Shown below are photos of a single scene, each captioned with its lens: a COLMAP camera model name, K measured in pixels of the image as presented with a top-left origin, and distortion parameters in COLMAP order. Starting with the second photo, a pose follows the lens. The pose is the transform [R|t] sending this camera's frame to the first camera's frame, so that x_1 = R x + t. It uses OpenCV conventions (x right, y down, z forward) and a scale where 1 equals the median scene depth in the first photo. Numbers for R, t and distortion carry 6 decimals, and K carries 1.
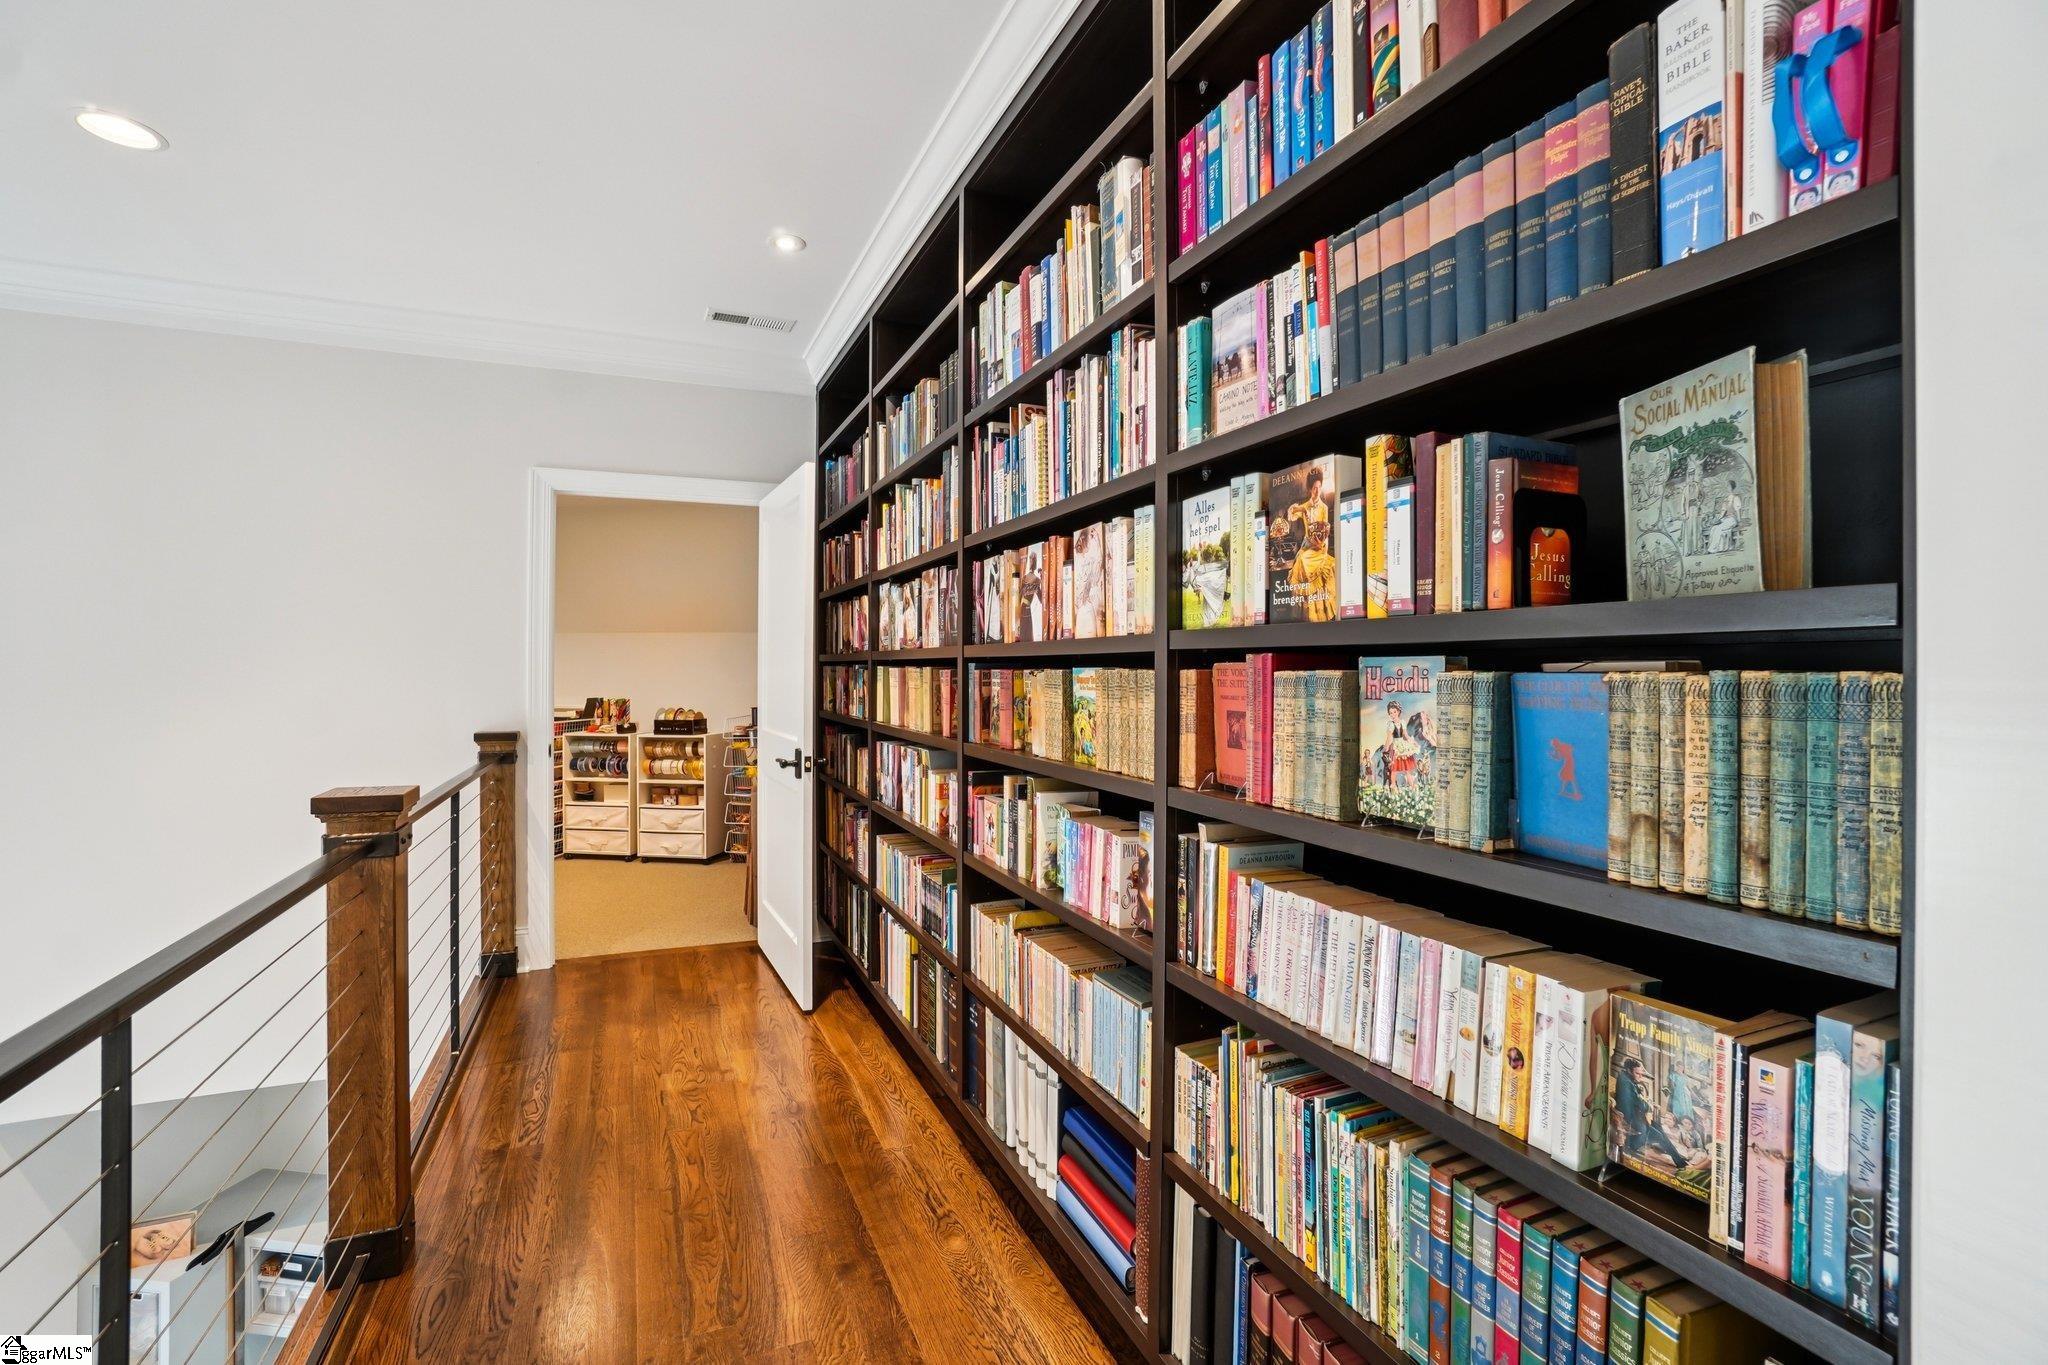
lens RADIAL K [[904.2, 0, 1024.0], [0, 904.2, 673.2], [0, 0, 1]] dist [-0.005024, -0.000236]
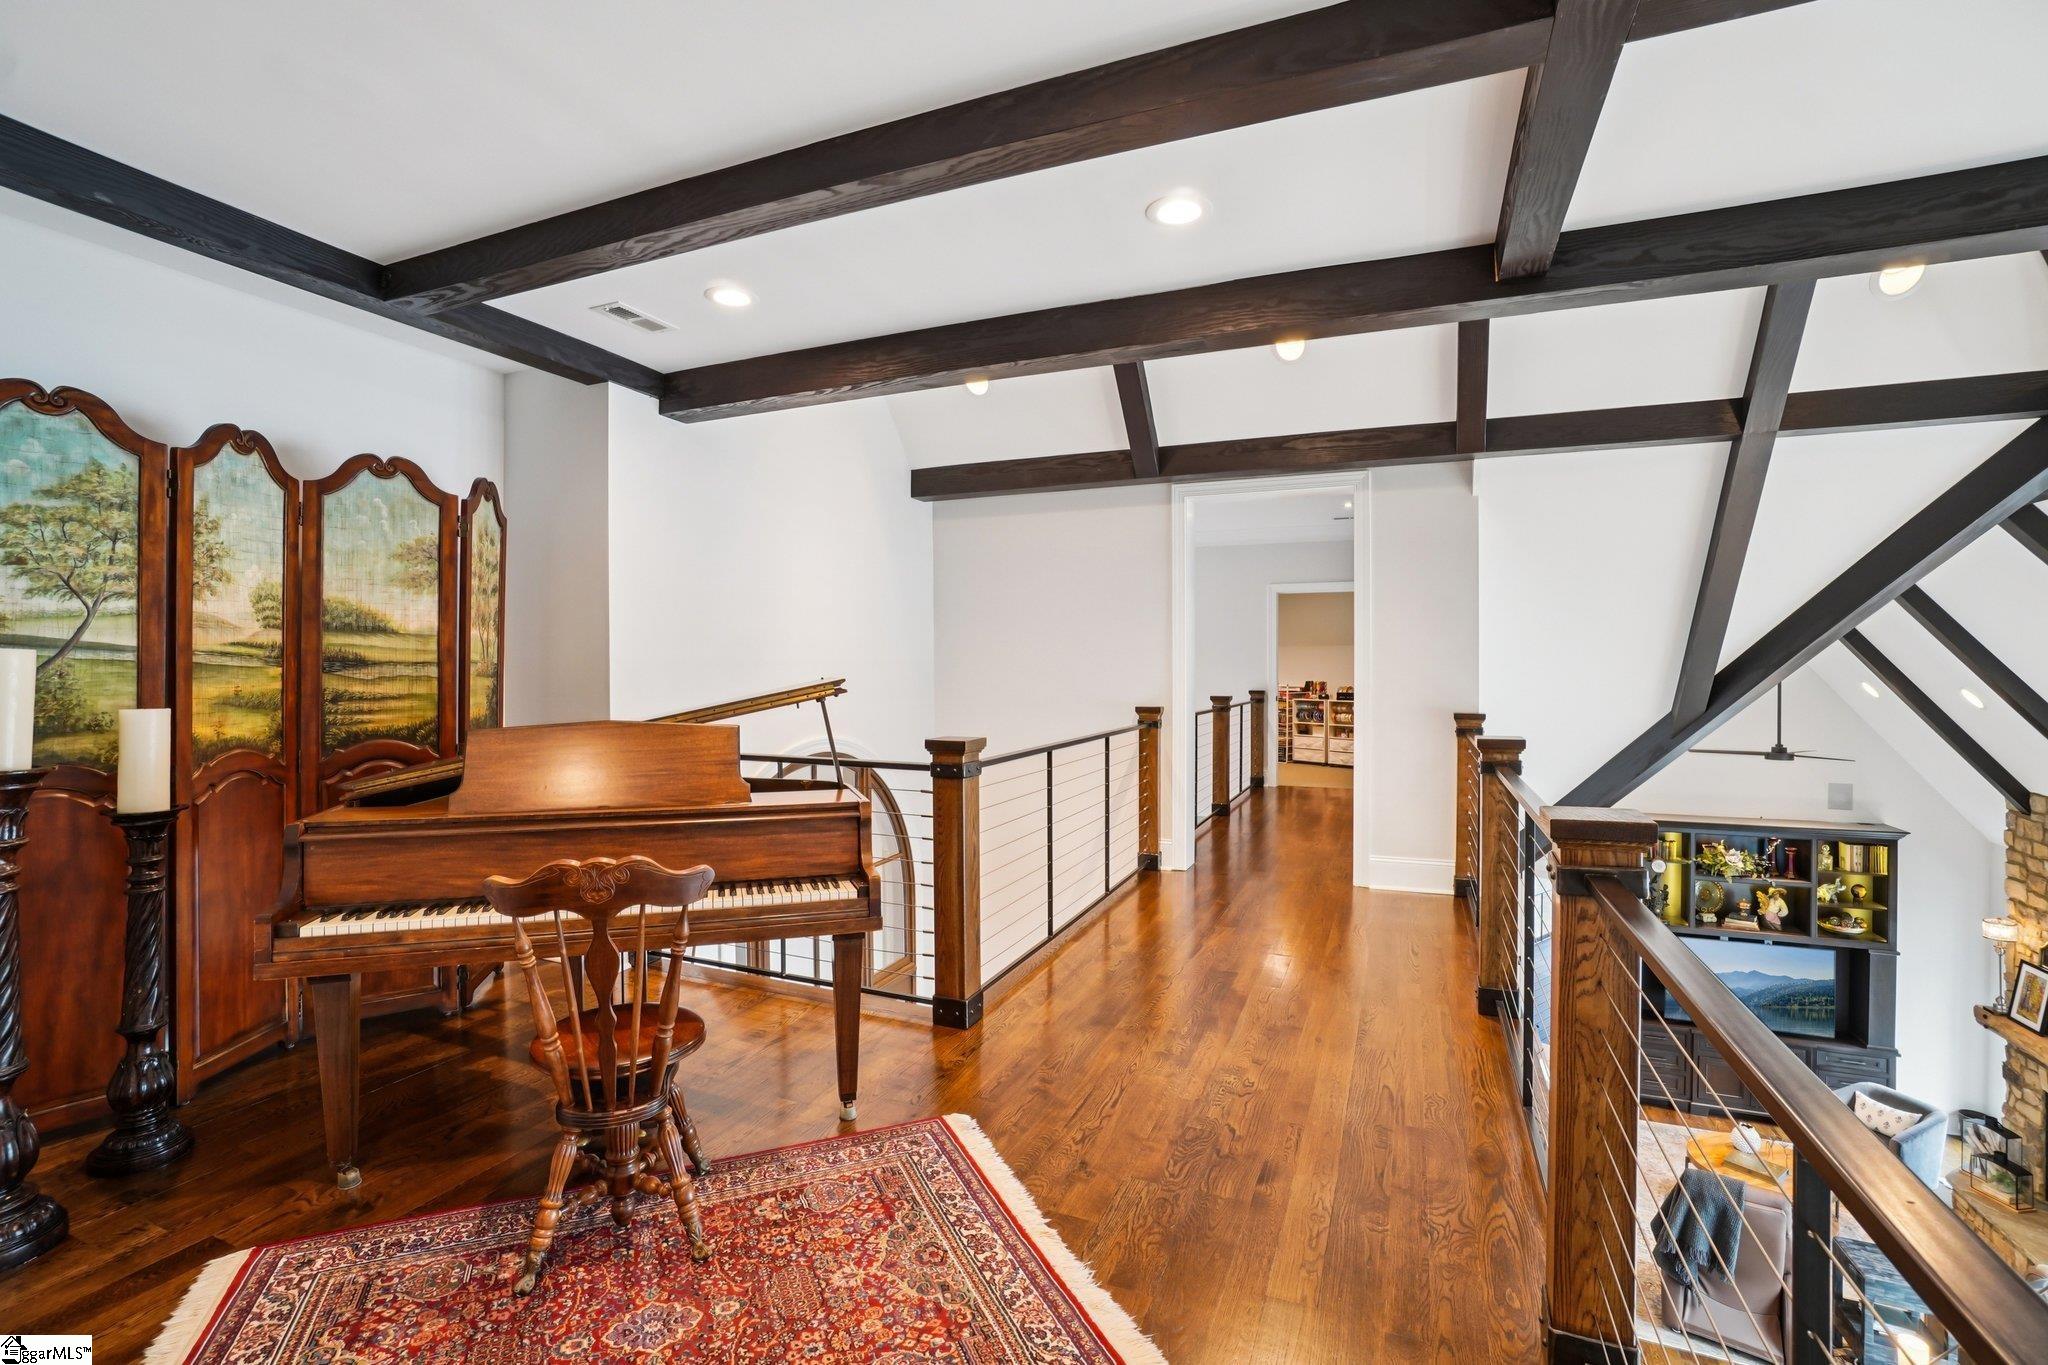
lens RADIAL K [[904.2, 0, 1022.6], [0, 904.2, 673.6], [0, 0, 1]] dist [-0.005024, -0.000236]
pose [[0.689854, -0.002791, -0.723943, 0.497408], [0.003566, 0.999994, -0.000458, 0.011737], [0.723940, -0.002266, 0.689859, -0.763415]]
